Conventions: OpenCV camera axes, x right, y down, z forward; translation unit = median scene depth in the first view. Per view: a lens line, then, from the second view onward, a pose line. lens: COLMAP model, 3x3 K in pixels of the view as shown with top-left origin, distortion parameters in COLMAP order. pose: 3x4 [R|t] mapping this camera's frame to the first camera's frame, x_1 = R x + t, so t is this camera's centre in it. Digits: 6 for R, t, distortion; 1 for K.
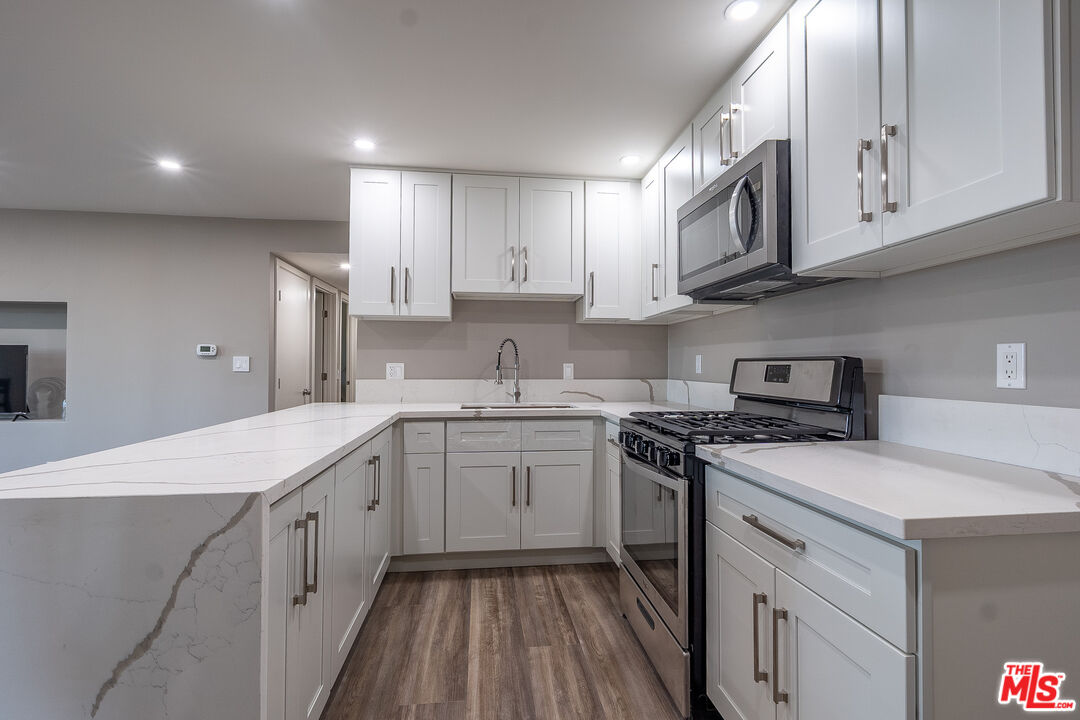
lens RADIAL K [[498.7, 0, 541.7], [0, 498.7, 358.1], [0, 0, 1]] dist [-0.005573, 0.000248]
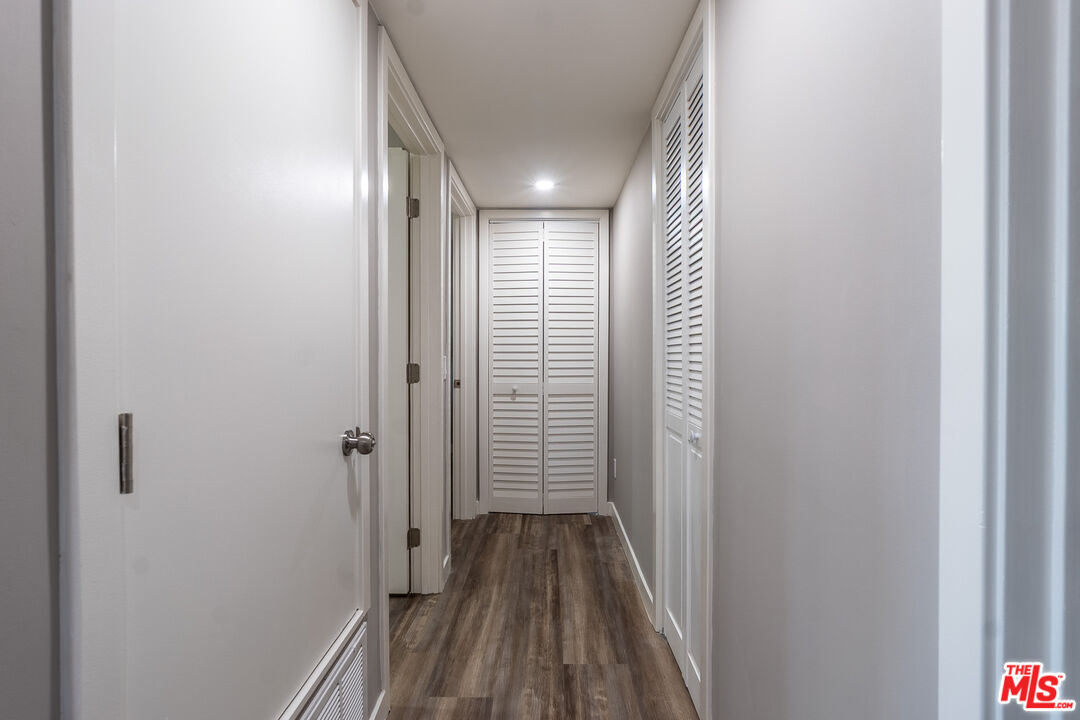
lens RADIAL K [[498.7, 0, 541.3], [0, 498.7, 356.9], [0, 0, 1]] dist [-0.005573, 0.000248]
pose [[0.991337, -0.001424, -0.131333, -0.361458], [0.004487, 0.999725, 0.023029, 0.020465], [0.131265, -0.023419, 0.991071, 0.796025]]
